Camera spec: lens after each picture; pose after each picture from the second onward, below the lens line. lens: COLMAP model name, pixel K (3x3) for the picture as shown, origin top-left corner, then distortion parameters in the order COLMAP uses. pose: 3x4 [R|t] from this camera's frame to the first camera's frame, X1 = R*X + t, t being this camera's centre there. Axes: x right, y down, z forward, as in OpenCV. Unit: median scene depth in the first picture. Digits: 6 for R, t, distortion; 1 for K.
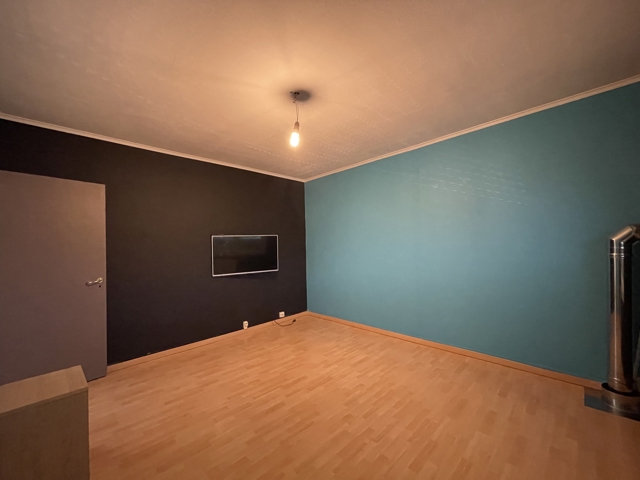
lens RADIAL K [[259.1, 0, 318.9], [0, 259.1, 241.6], [0, 0, 1]] dist [0.000265, -0.000104]
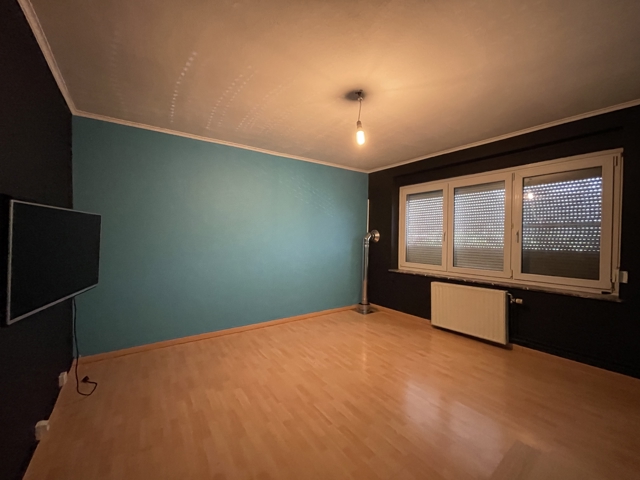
lens RADIAL K [[259.1, 0, 318.9], [0, 259.1, 241.6], [0, 0, 1]] dist [0.000265, -0.000104]
pose [[0.168536, 0.011092, 0.985633, -0.929524], [-0.029978, 0.999532, -0.006122, 0.030341], [-0.985240, -0.028515, 0.168790, 0.794450]]
